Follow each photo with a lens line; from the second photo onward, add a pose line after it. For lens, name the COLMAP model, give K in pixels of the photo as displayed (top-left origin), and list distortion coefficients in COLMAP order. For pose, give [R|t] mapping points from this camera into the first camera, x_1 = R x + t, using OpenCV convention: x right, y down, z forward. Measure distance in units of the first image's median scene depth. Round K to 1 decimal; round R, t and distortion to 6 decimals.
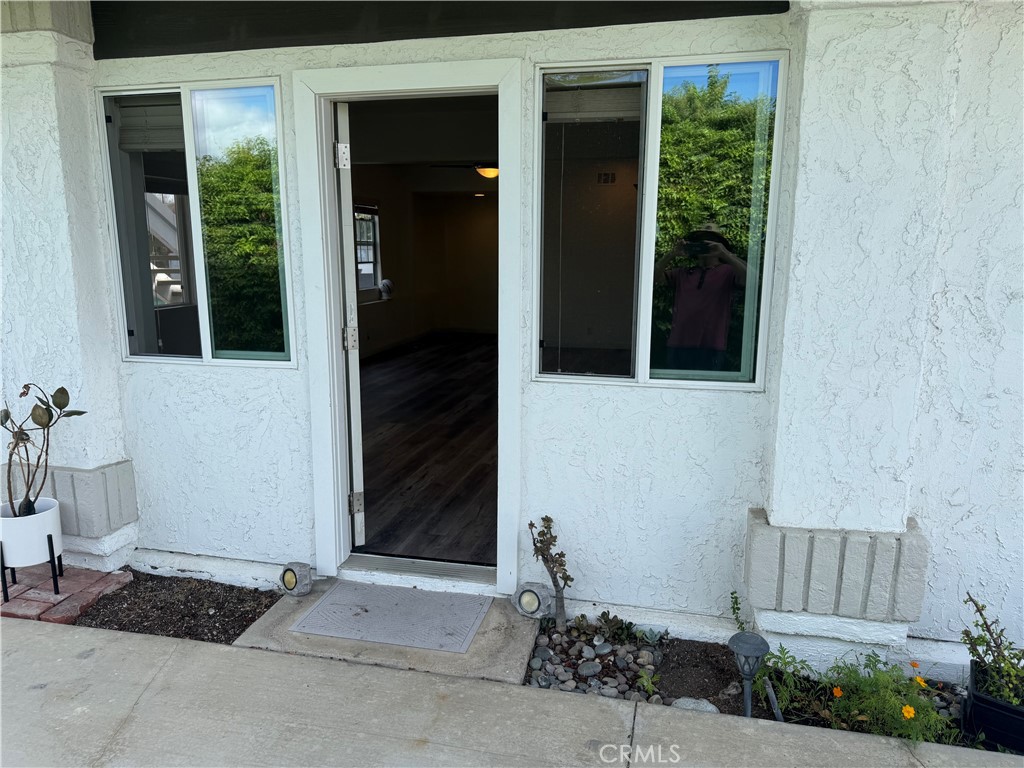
lens RADIAL K [[725.0, 0, 512.4], [0, 725.0, 378.8], [0, 0, 1]] dist [0.080102, -0.091237]
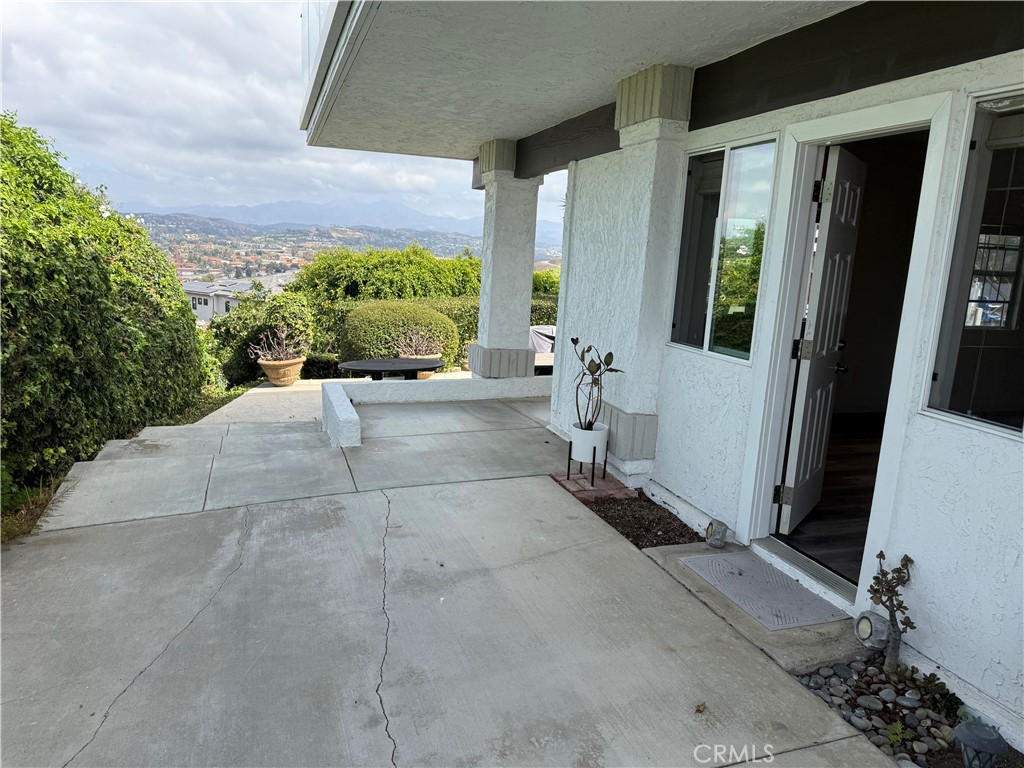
lens RADIAL K [[725.0, 0, 512.4], [0, 725.0, 378.8], [0, 0, 1]] dist [0.080102, -0.091237]
pose [[0.531431, 0.174272, -0.828982, 0.509838], [-0.201173, 0.976577, 0.076336, -0.008075], [0.822868, 0.126202, 0.554042, -0.000938]]
